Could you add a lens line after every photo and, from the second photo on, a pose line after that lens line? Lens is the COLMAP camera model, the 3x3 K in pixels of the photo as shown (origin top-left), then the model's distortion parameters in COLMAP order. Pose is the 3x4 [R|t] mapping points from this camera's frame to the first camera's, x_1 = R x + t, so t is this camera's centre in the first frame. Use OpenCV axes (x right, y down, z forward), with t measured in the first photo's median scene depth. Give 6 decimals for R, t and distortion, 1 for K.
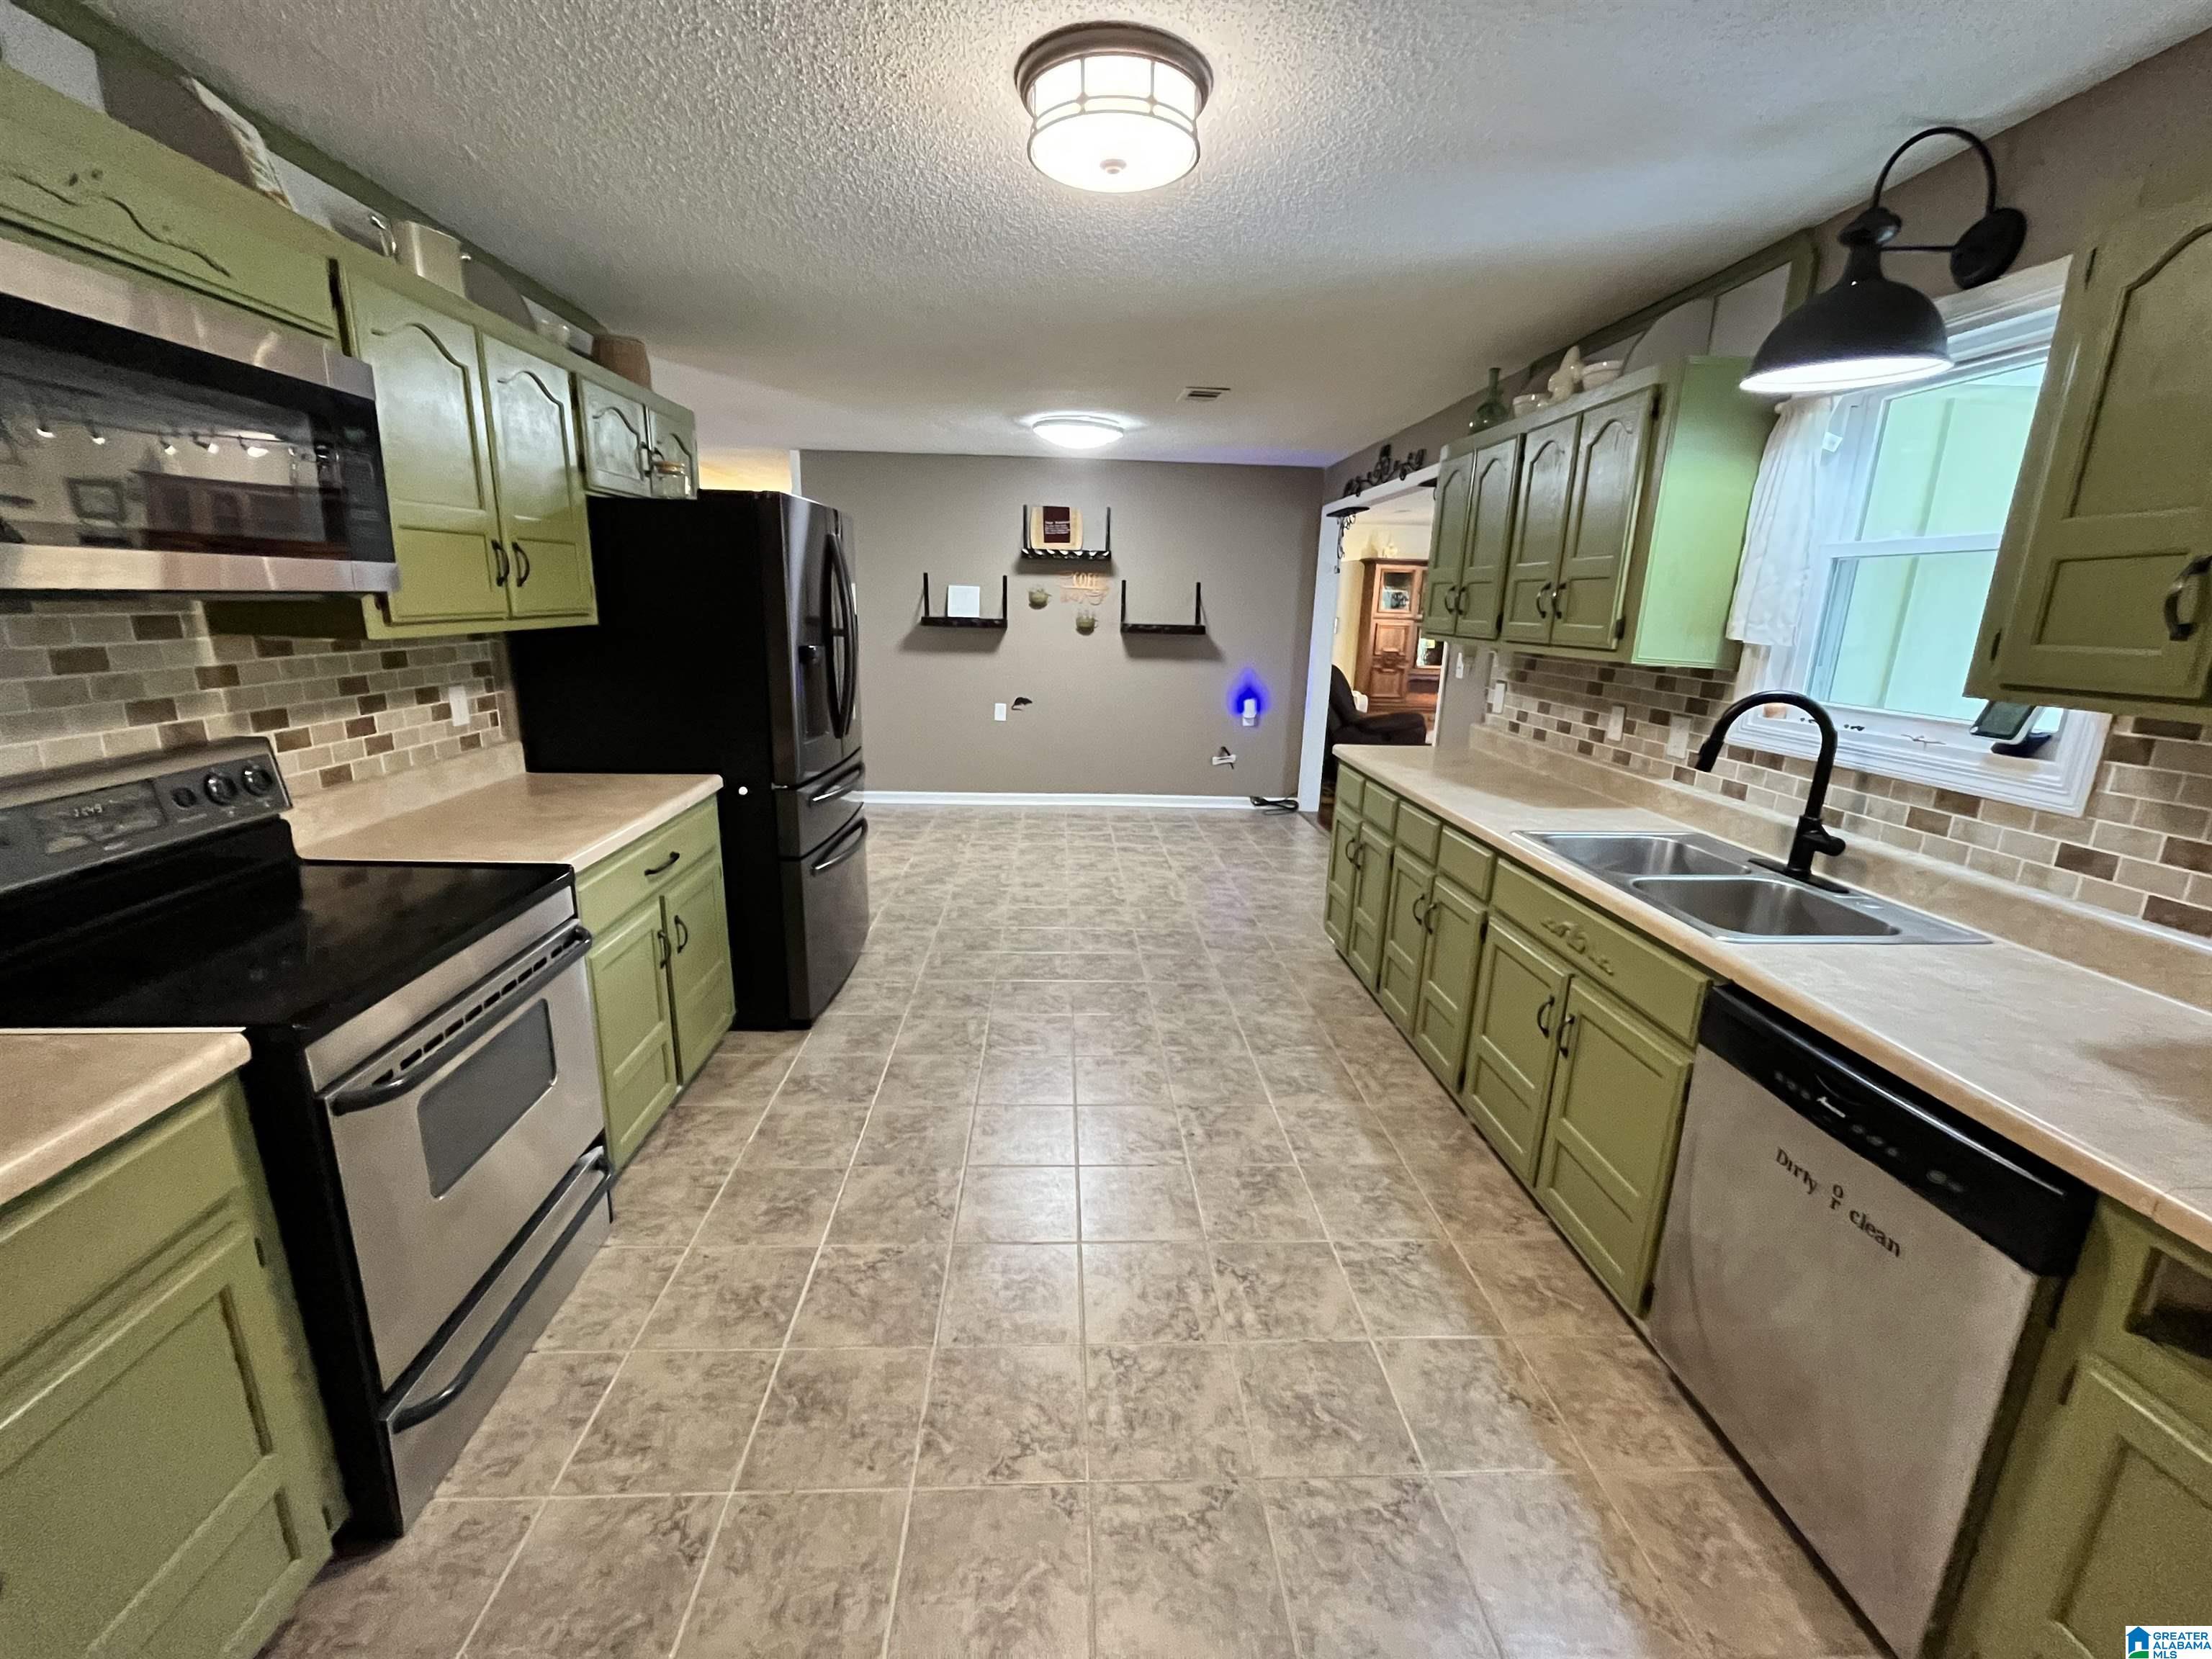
lens RADIAL K [[902.2, 0, 1103.4], [0, 902.2, 822.1], [0, 0, 1]] dist [-0.002414, -0.000535]
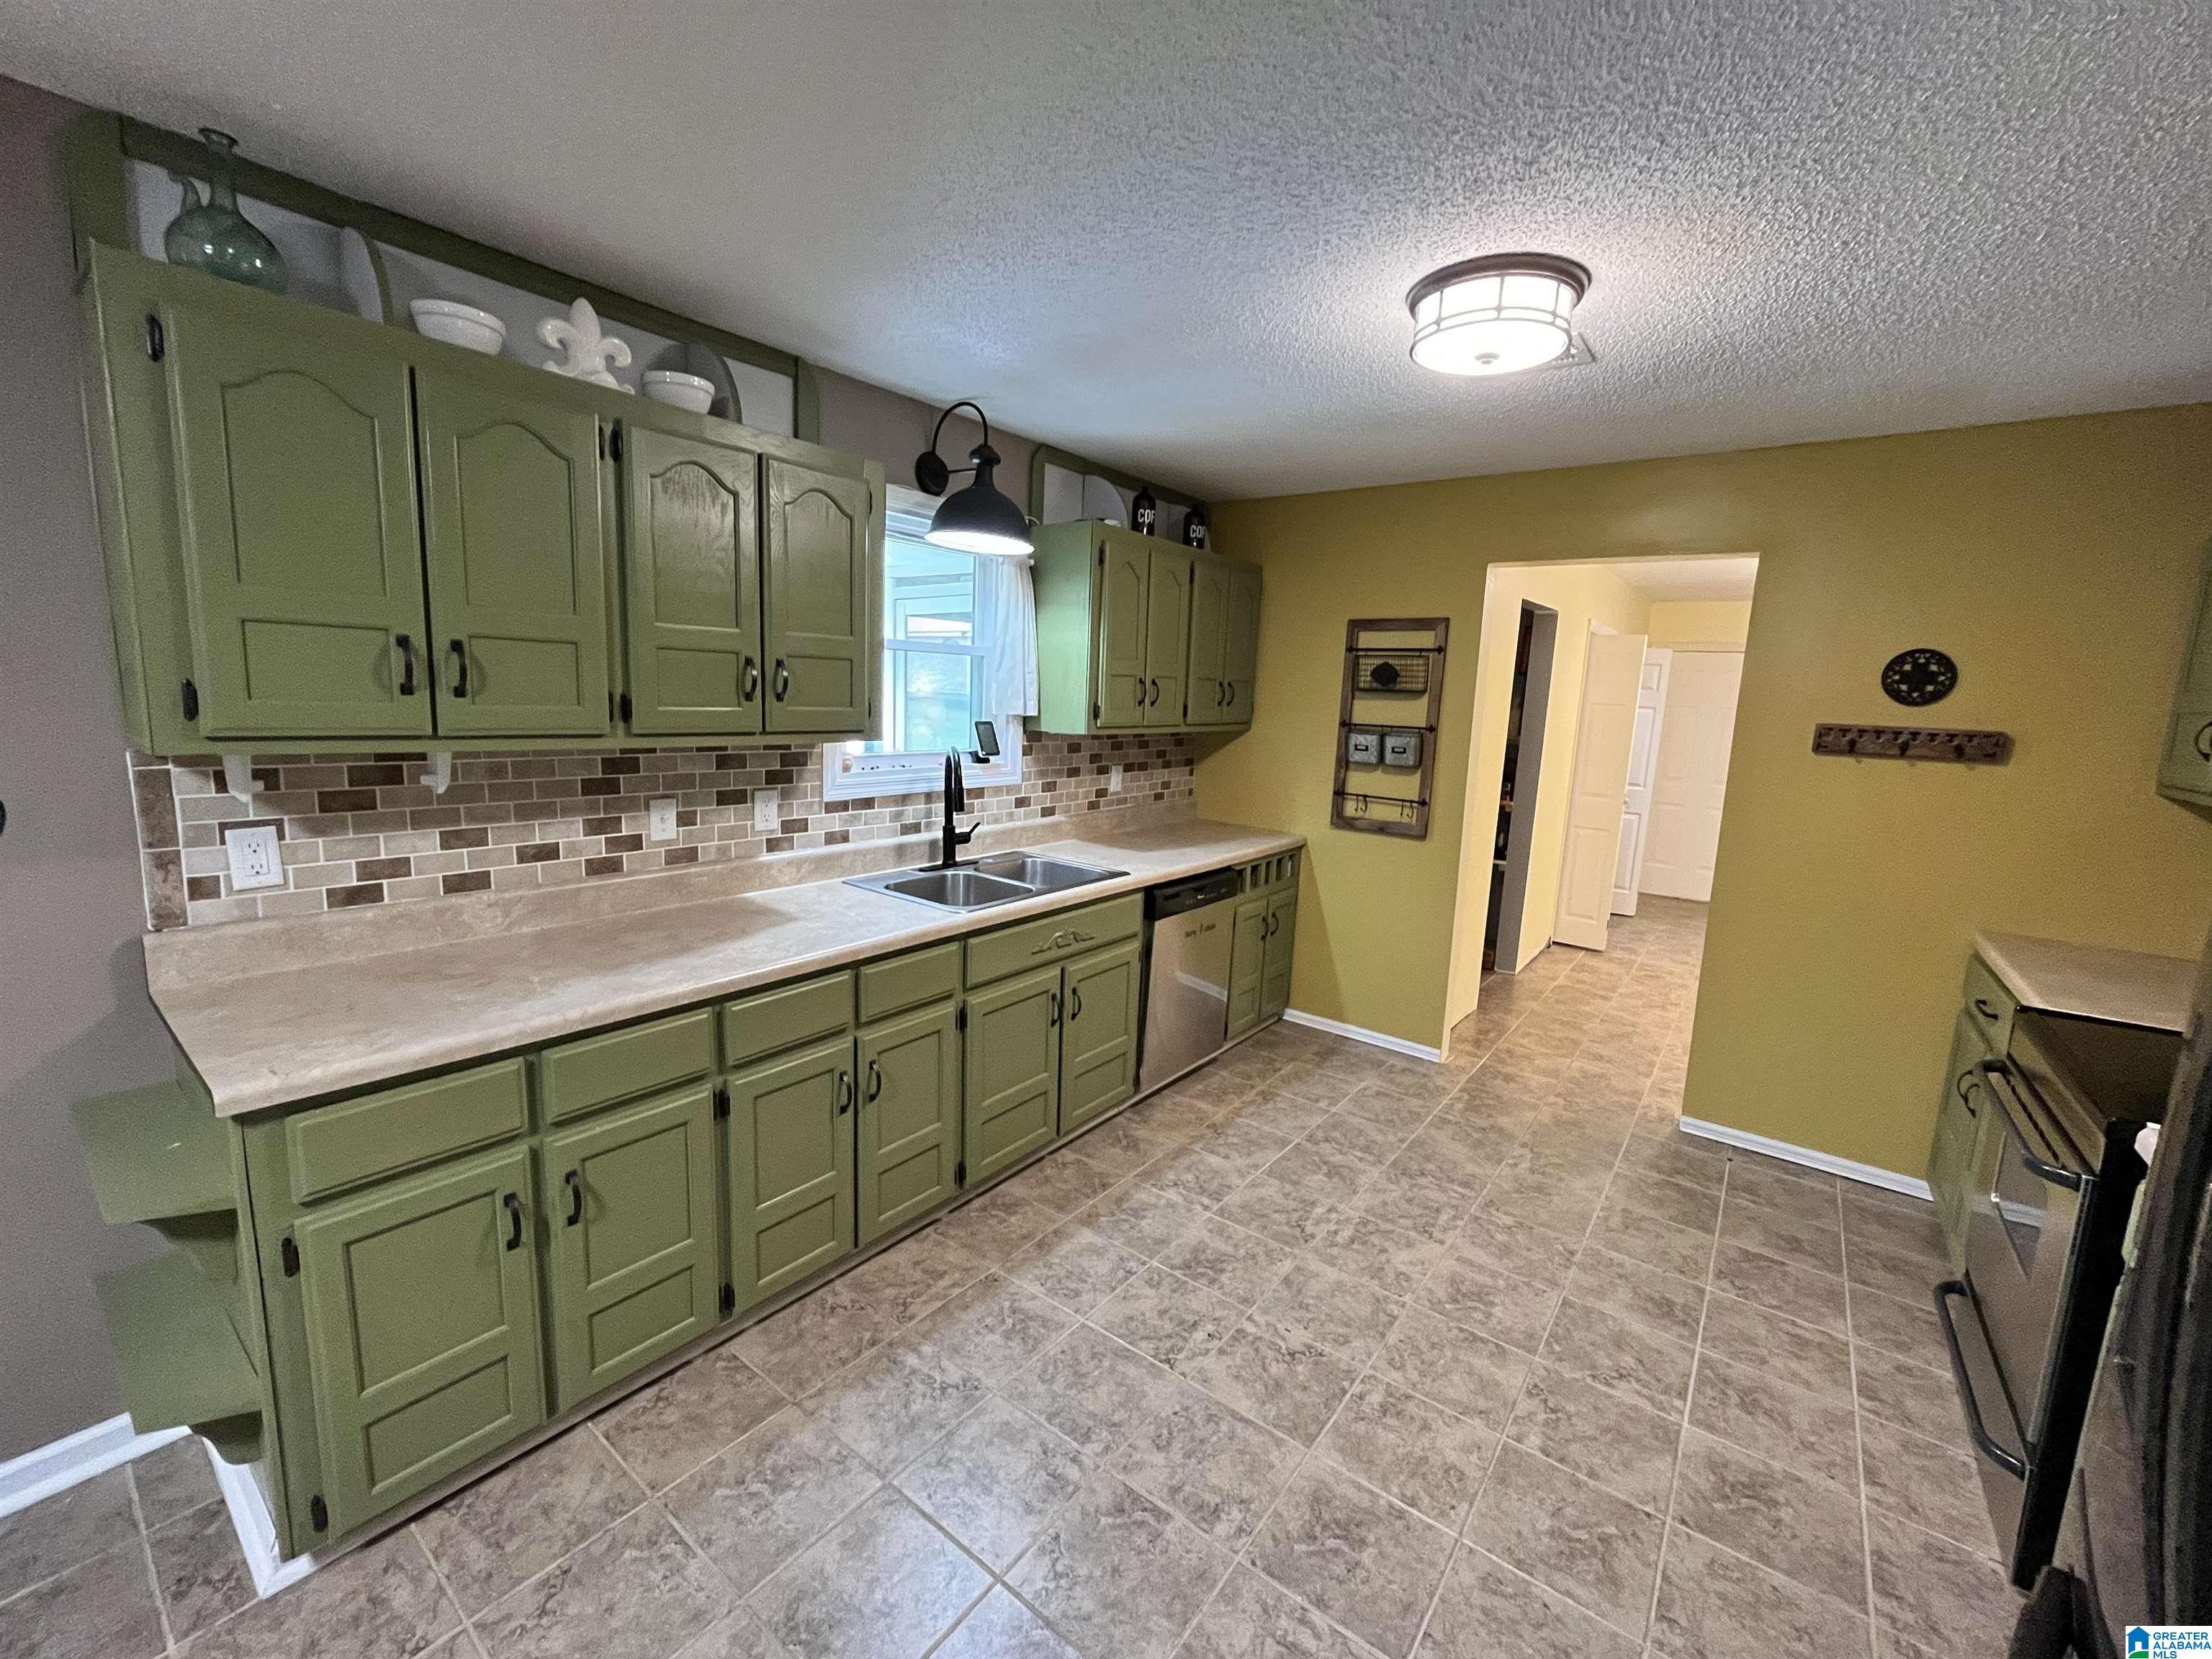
lens RADIAL K [[902.2, 0, 1103.8], [0, 902.2, 821.0], [0, 0, 1]] dist [-0.002414, -0.000535]
pose [[-0.759081, -0.152430, 0.632899, -0.282842], [0.093811, 0.936441, 0.338050, -0.392791], [-0.644202, 0.315980, -0.696535, 1.485943]]
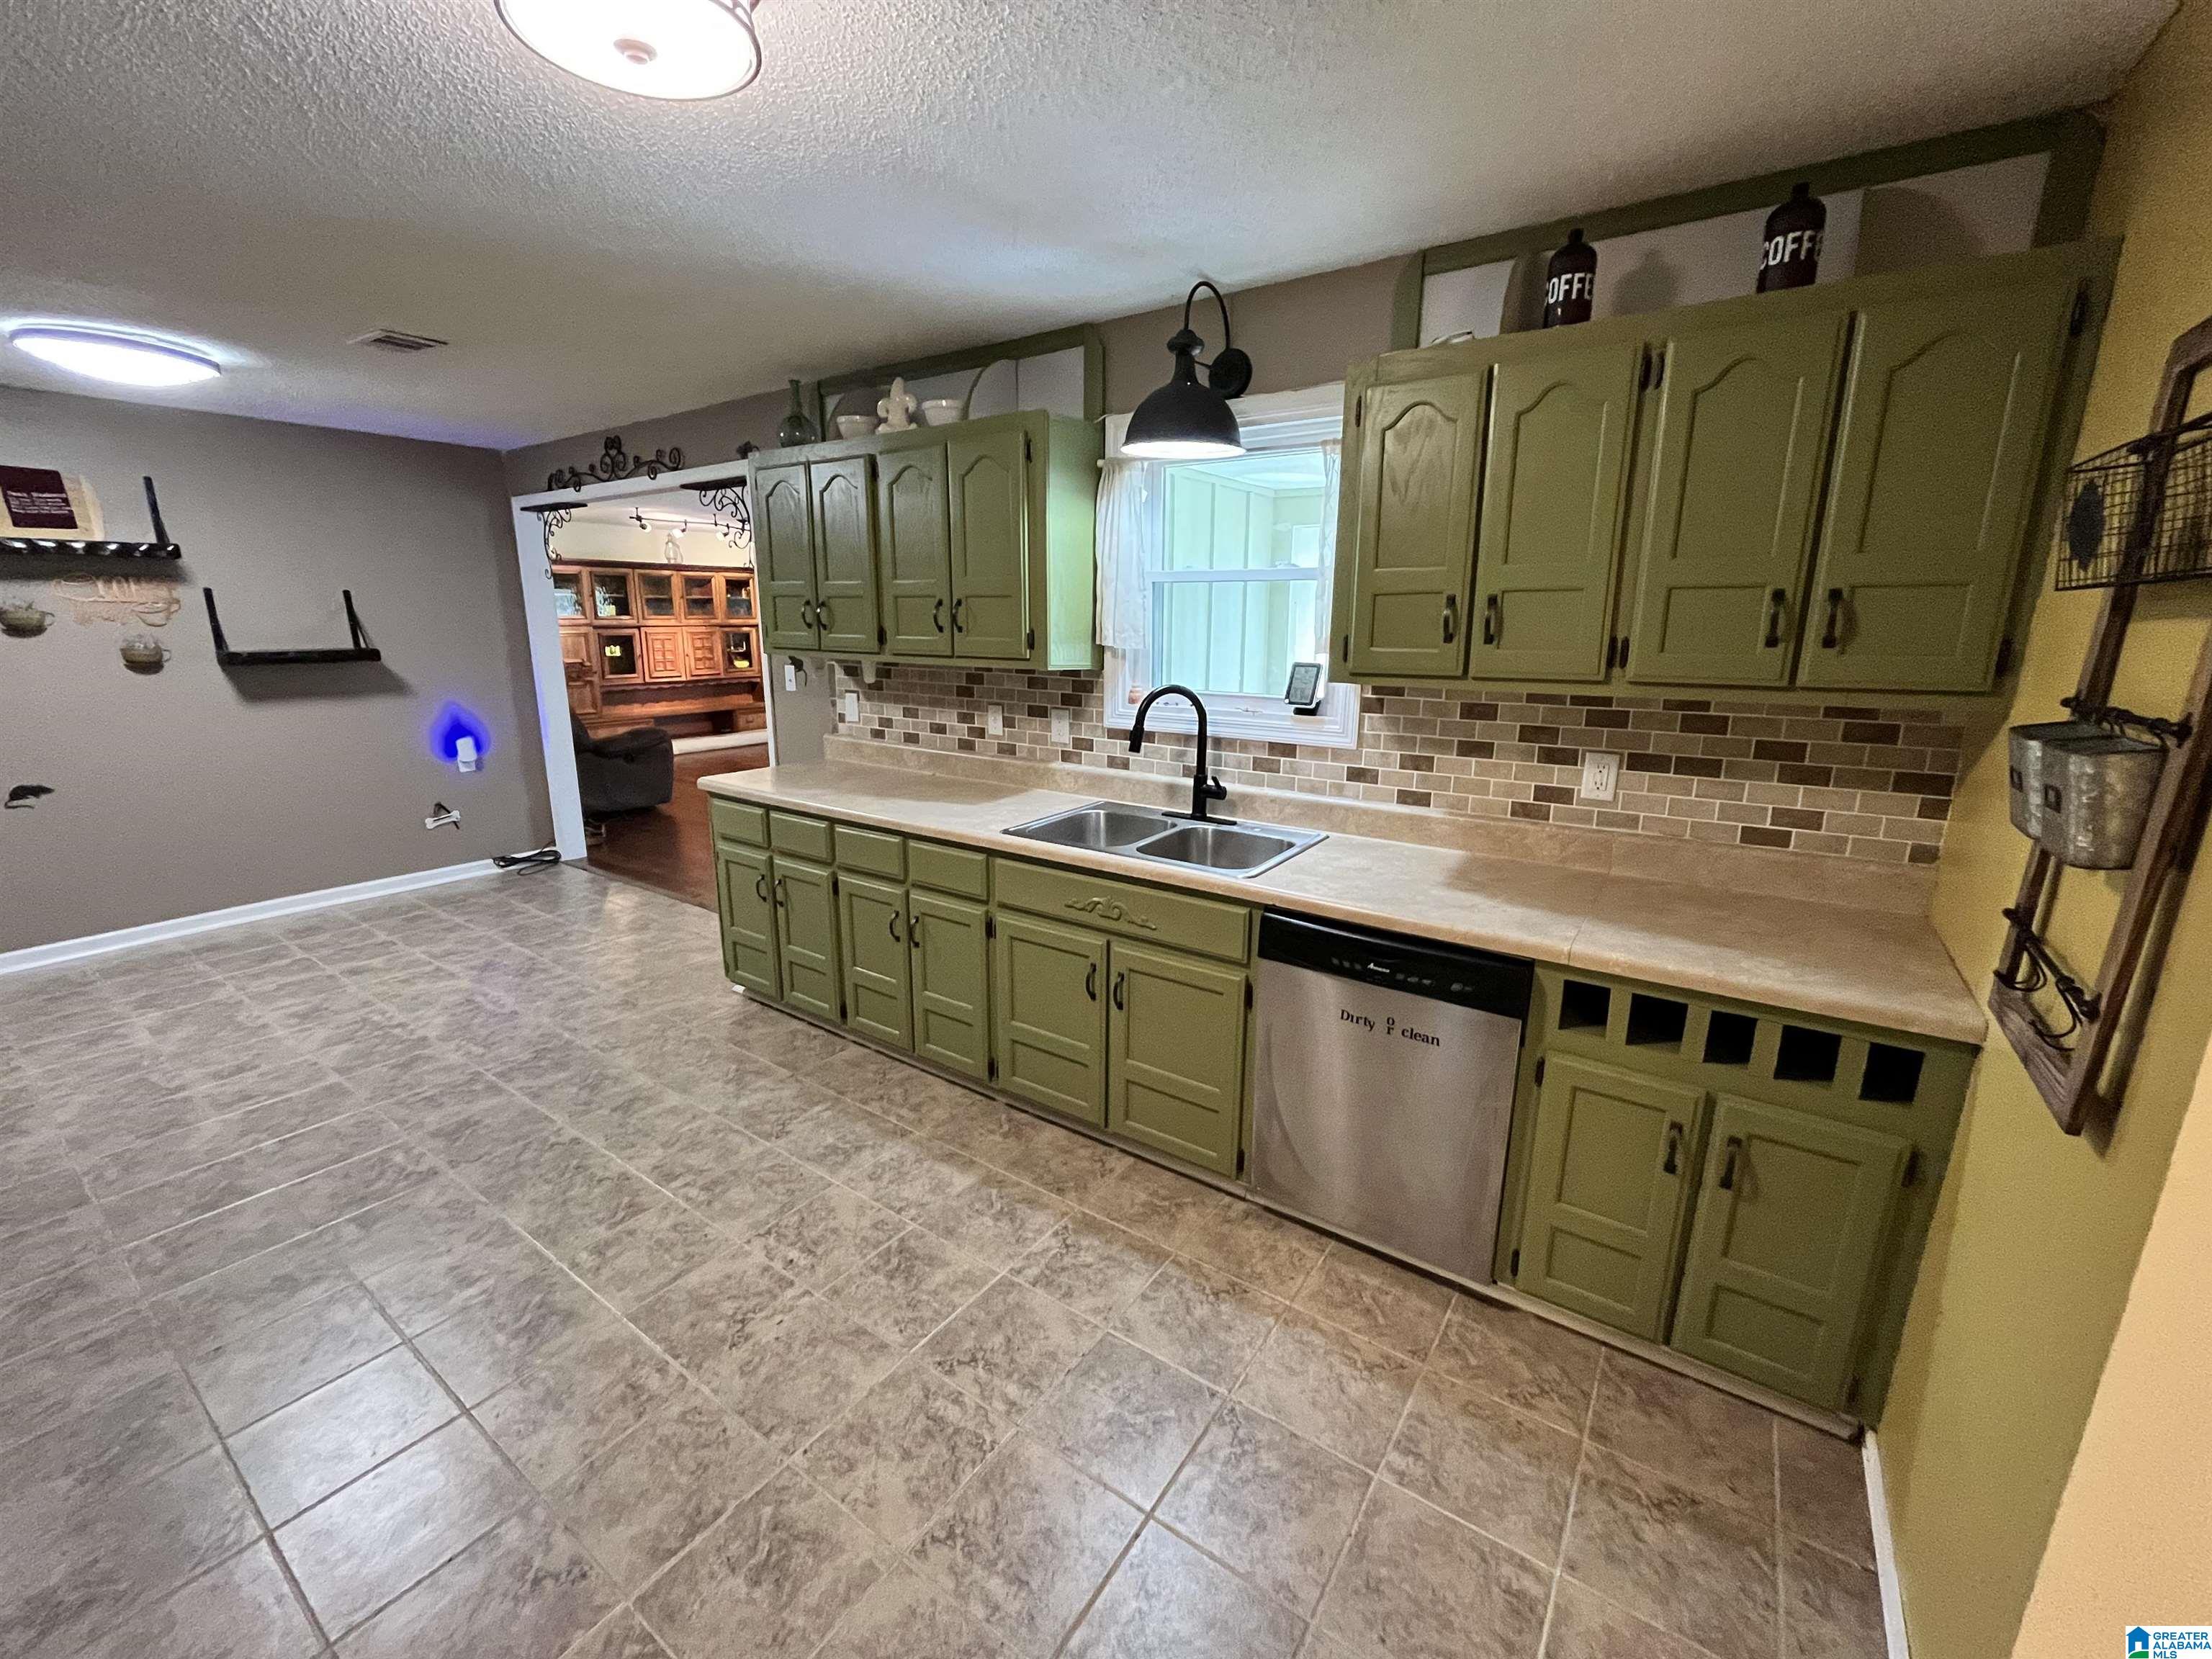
lens RADIAL K [[902.2, 0, 1103.5], [0, 902.2, 822.5], [0, 0, 1]] dist [-0.002414, -0.000535]
pose [[0.612141, -0.202779, 0.764306, -0.281722], [0.199044, 0.974952, 0.099249, -0.078576], [-0.765287, 0.091376, 0.637170, 0.199983]]
